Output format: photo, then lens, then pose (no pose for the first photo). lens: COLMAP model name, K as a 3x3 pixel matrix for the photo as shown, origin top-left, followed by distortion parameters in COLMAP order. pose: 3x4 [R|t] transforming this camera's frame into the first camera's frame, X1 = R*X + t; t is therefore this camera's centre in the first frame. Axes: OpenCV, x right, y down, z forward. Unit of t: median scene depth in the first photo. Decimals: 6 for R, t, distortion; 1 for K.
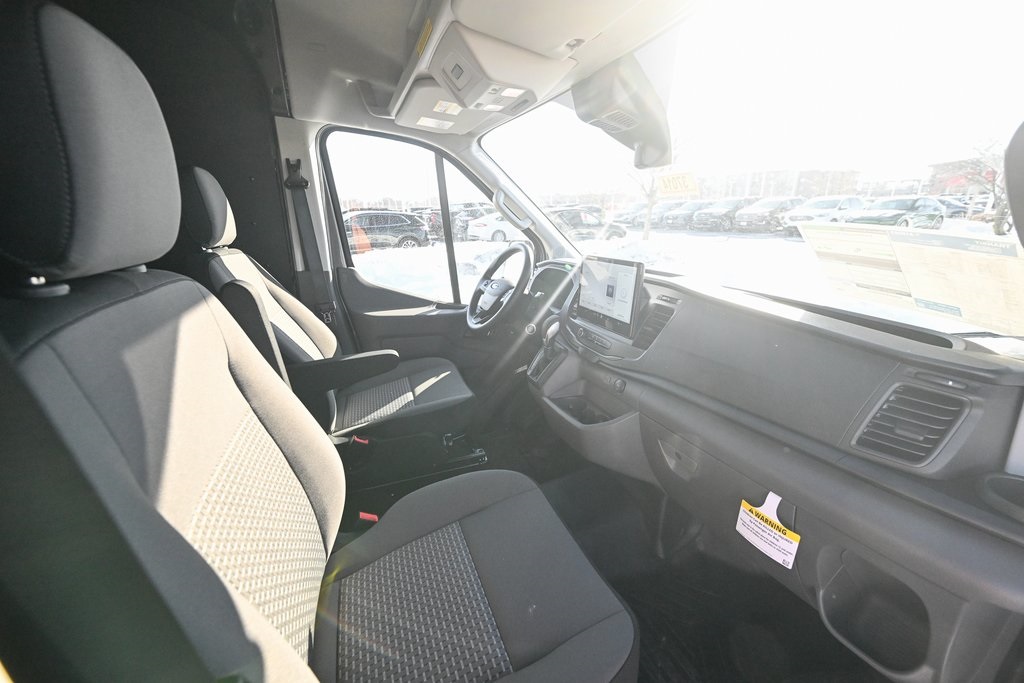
lens RADIAL K [[399.4, 0, 511.0], [0, 399.4, 344.1], [0, 0, 1]] dist [-0.001410, -0.000145]
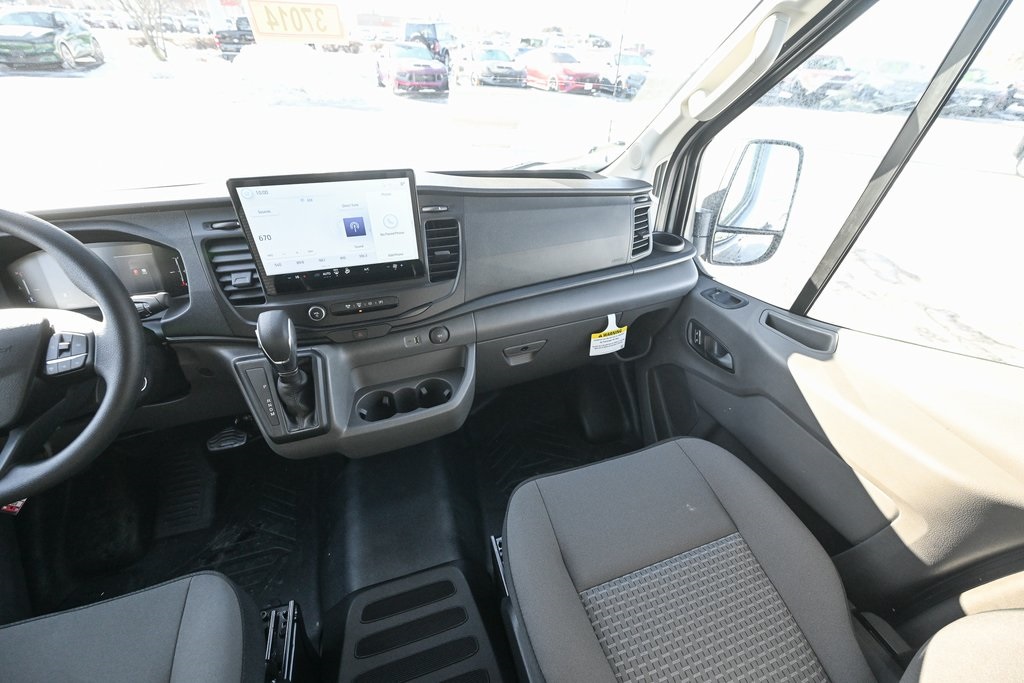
lens RADIAL K [[400.5, 0, 510.5], [0, 400.5, 342.0], [0, 0, 1]] dist [-0.000234, -0.000193]
pose [[0.044611, -0.586269, 0.808887, -0.300956], [0.274033, 0.785817, 0.554435, -0.231922], [-0.960685, 0.196927, 0.195713, 0.579092]]
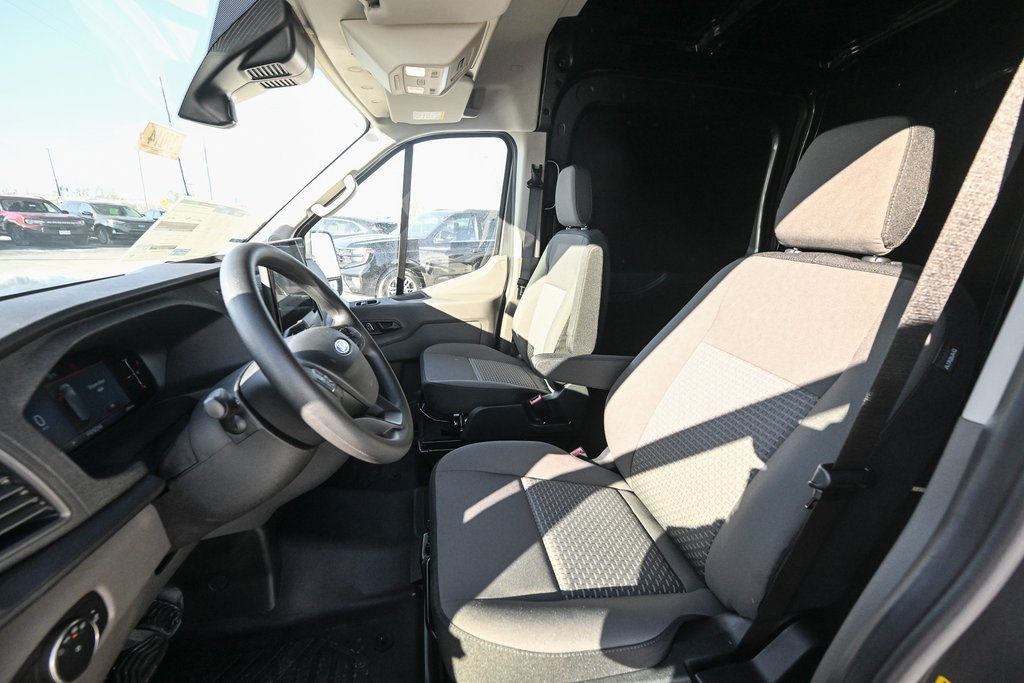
lens RADIAL K [[398.0, 0, 507.5], [0, 398.0, 337.9], [0, 0, 1]] dist [-0.000356, -0.000046]
pose [[-0.989464, -0.072419, 0.125368, -0.289216], [0.007990, 0.837283, 0.546712, -0.425884], [-0.144561, 0.541953, -0.827882, 1.487613]]
